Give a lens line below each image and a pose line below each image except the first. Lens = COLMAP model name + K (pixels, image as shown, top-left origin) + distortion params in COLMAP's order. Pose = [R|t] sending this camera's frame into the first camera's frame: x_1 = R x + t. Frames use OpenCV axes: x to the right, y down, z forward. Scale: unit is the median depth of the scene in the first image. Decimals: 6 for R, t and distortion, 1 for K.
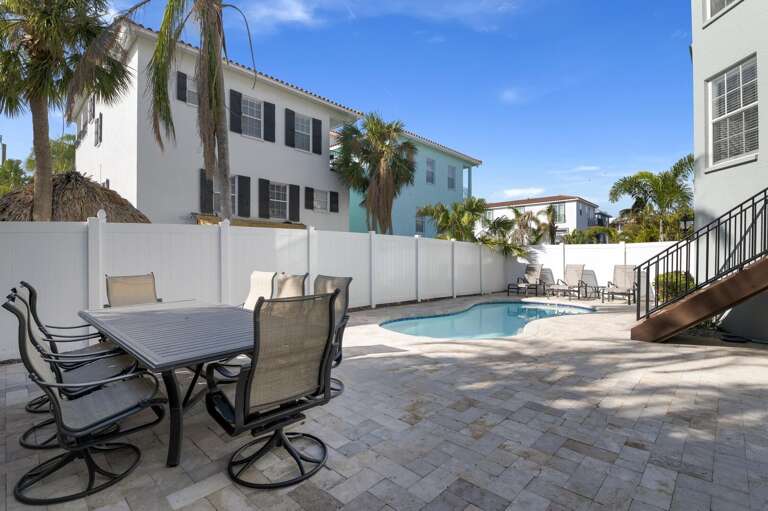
lens RADIAL K [[357.4, 0, 387.3], [0, 357.4, 254.3], [0, 0, 1]] dist [-0.000990, 0.000246]
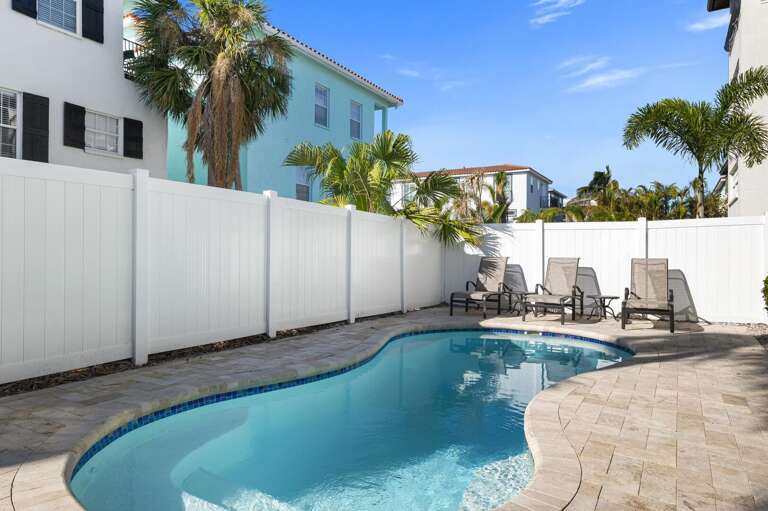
lens RADIAL K [[357.4, 0, 384.9], [0, 357.4, 254.6], [0, 0, 1]] dist [-0.000990, 0.000246]
pose [[0.974541, 0.006738, 0.224107, 0.114131], [-0.008554, 0.999938, 0.007135, 0.021082], [-0.224046, -0.008870, 0.974538, 0.474835]]
